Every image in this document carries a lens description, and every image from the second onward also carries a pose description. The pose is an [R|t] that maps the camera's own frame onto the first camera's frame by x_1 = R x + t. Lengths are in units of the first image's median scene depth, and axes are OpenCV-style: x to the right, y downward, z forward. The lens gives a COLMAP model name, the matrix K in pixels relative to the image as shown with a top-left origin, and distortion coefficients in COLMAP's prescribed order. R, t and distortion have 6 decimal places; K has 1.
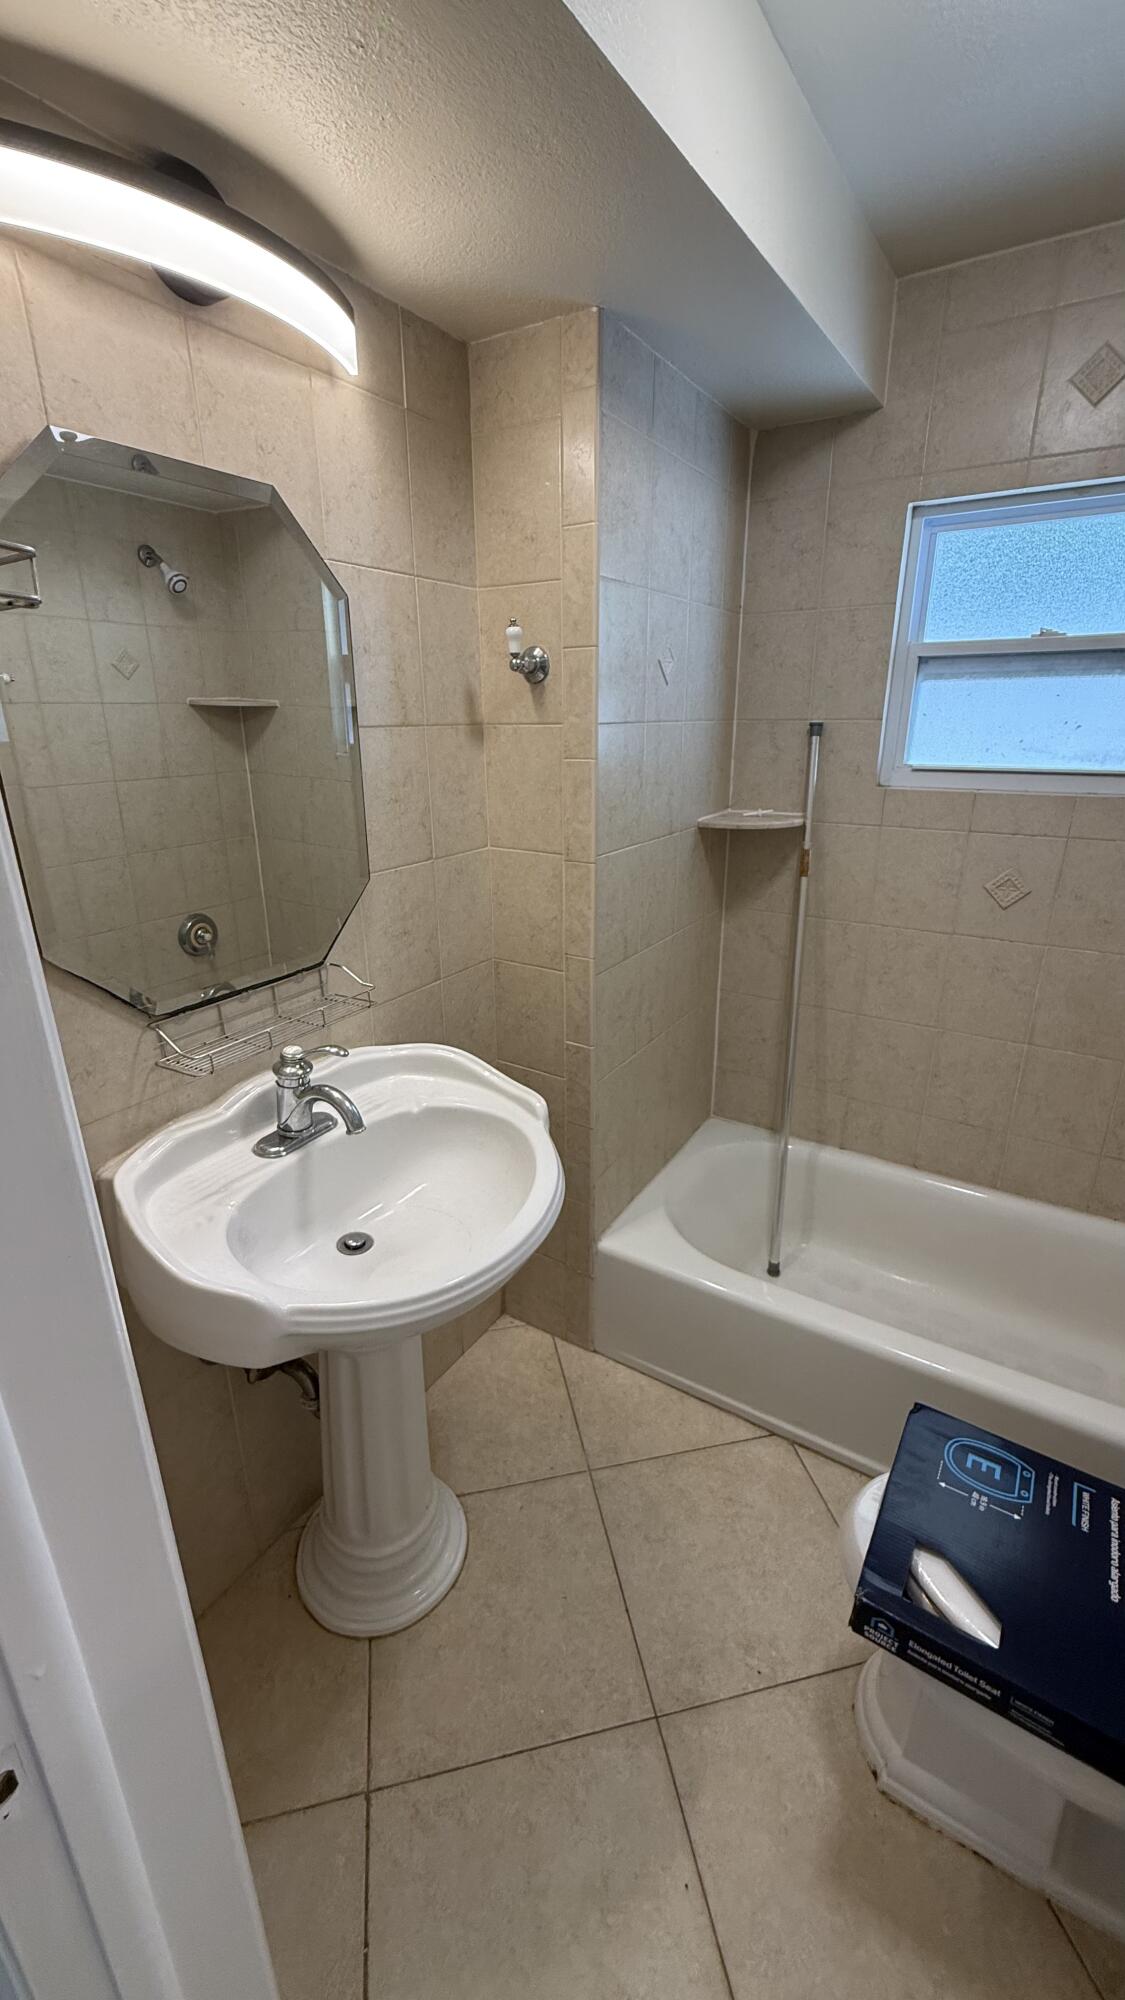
lens RADIAL K [[797.6, 0, 563.3], [0, 797.6, 996.3], [0, 0, 1]] dist [0.000694, -0.000252]
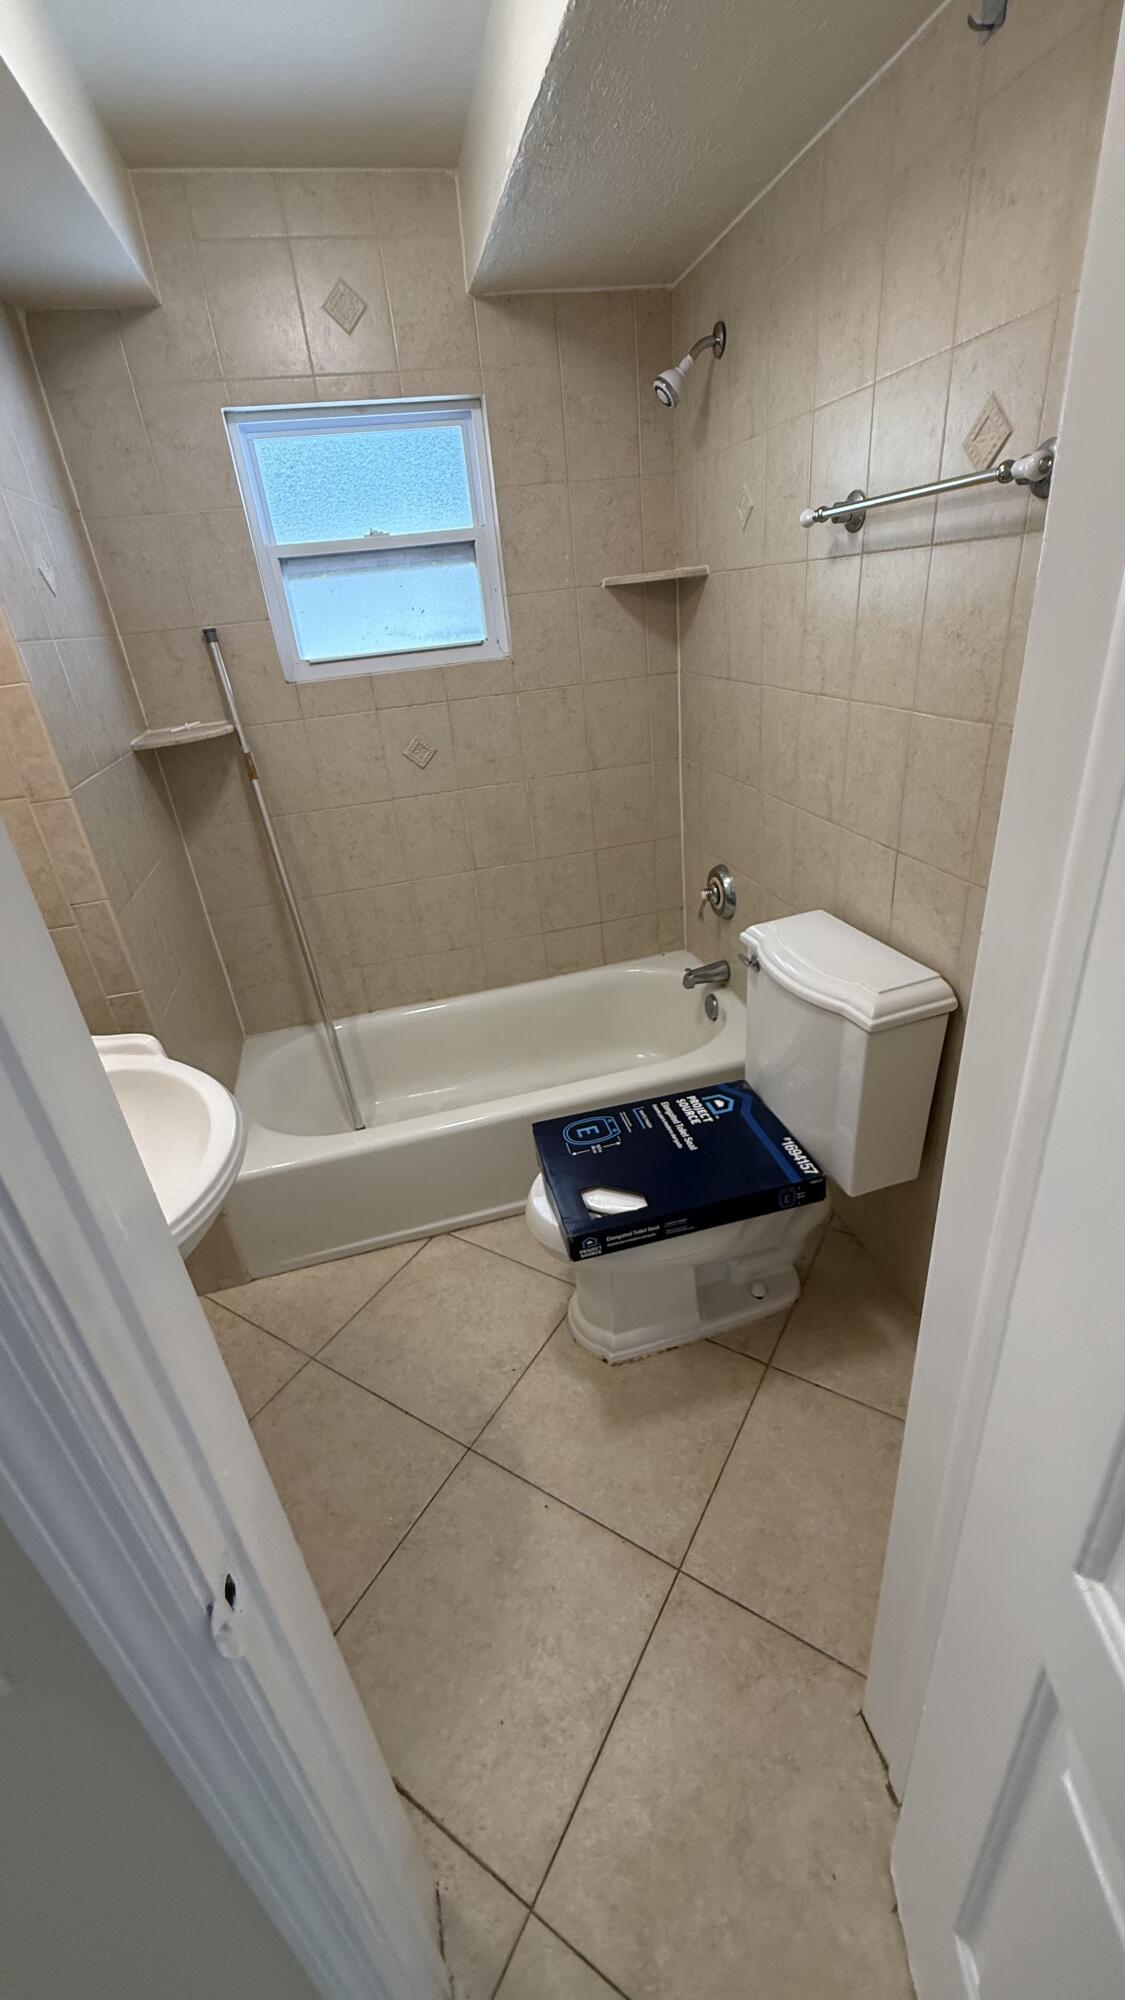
lens RADIAL K [[797.6, 0, 563.3], [0, 797.6, 996.3], [0, 0, 1]] dist [0.000694, -0.000252]
pose [[0.688923, -0.375361, 0.620072, -0.200219], [0.324303, 0.924688, 0.199449, 0.041717], [-0.648239, 0.063687, 0.758769, -0.051301]]
